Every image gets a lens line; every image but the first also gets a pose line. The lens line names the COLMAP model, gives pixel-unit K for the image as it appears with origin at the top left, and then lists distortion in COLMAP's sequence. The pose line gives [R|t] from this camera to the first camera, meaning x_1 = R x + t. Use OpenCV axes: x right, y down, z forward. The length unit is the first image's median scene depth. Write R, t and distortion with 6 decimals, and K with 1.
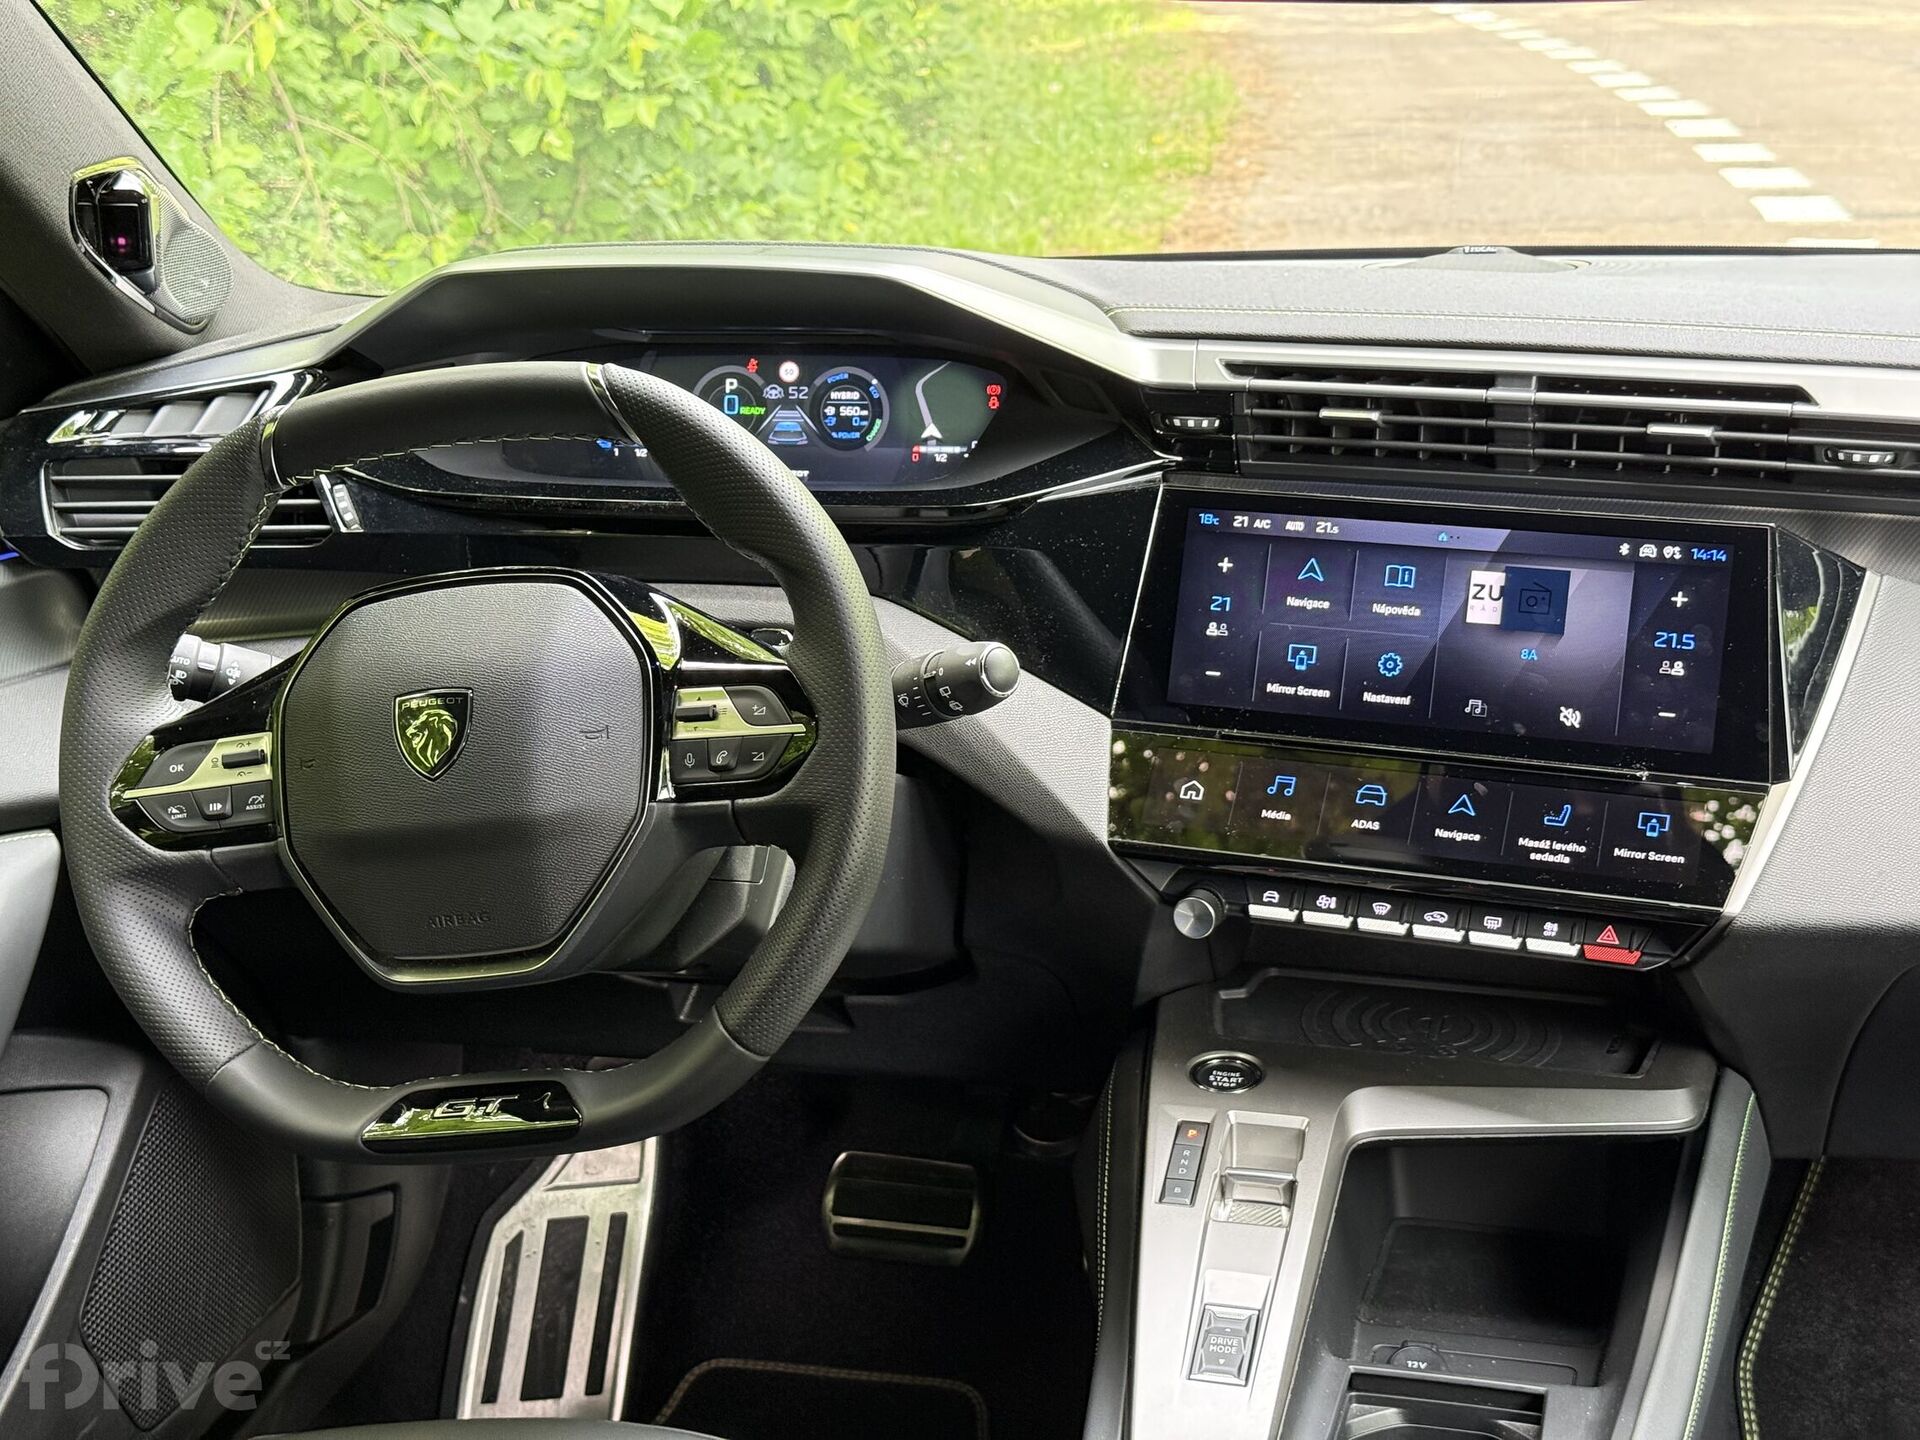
lens RADIAL K [[2659.8, 0, 960.0], [0, 2659.8, 720.0], [0, 0, 1]] dist [0.111601, -0.084126]
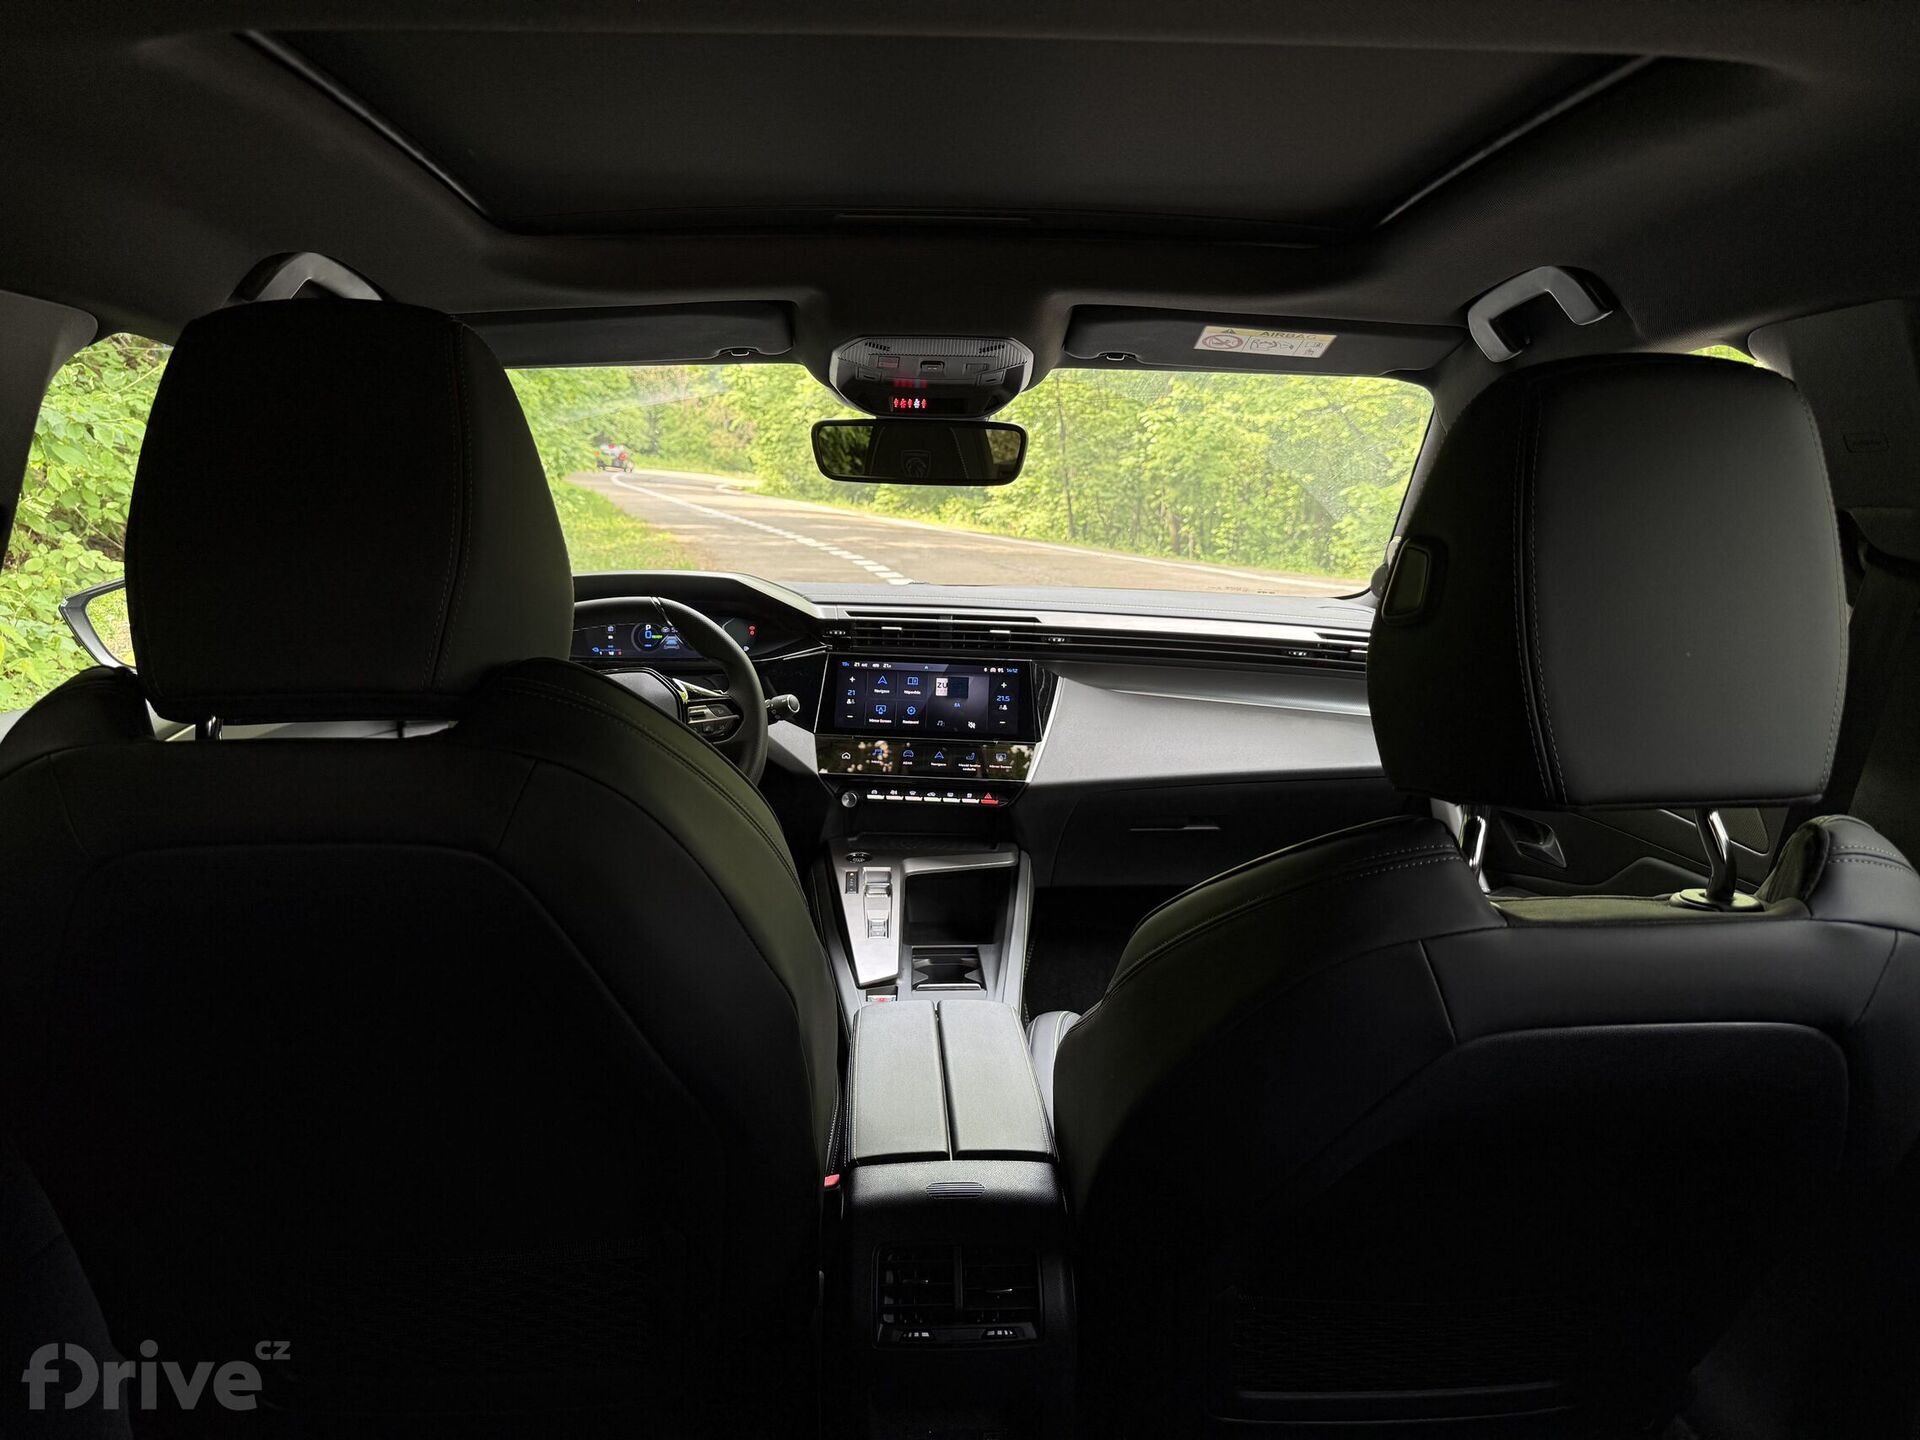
lens RADIAL K [[1355.7, 0, 960.0], [0, 1355.7, 720.0], [0, 0, 1]] dist [0.070053, -0.000010]
pose [[0.953472, -0.014966, 0.301110, -0.237094], [0.052887, 0.991583, -0.118182, 0.168826], [-0.296806, 0.128608, 0.946238, -0.426594]]
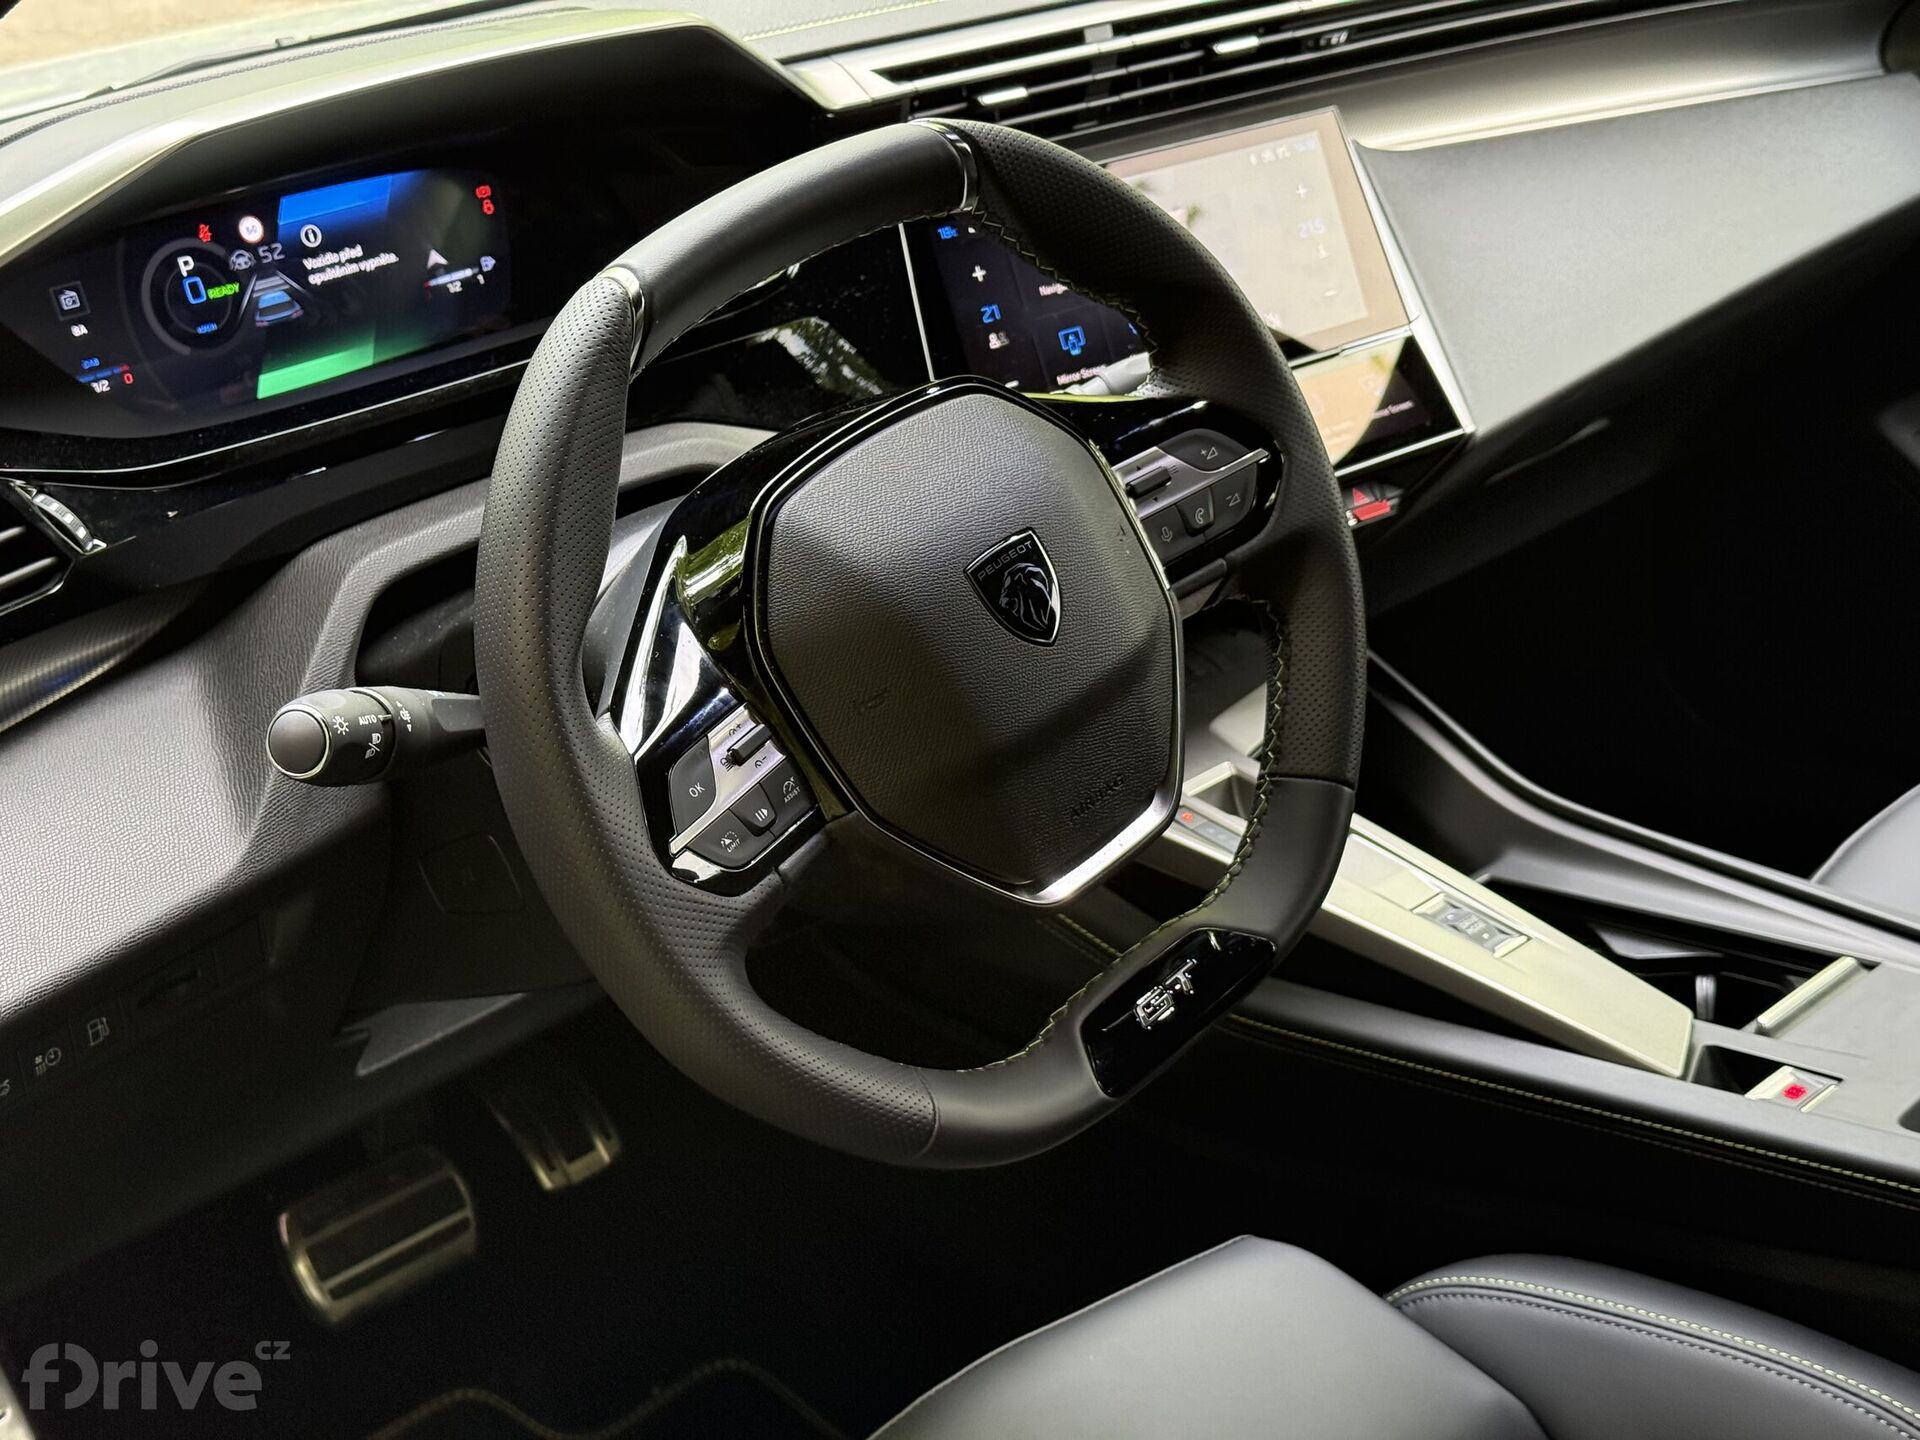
lens RADIAL K [[2659.8, 0, 960.0], [0, 2659.8, 720.0], [0, 0, 1]] dist [0.111601, -0.084126]
pose [[0.533560, -0.352434, 0.768833, -0.714412], [0.315844, 0.926305, 0.205428, -0.111460], [-0.784574, 0.133223, 0.605554, 0.457721]]
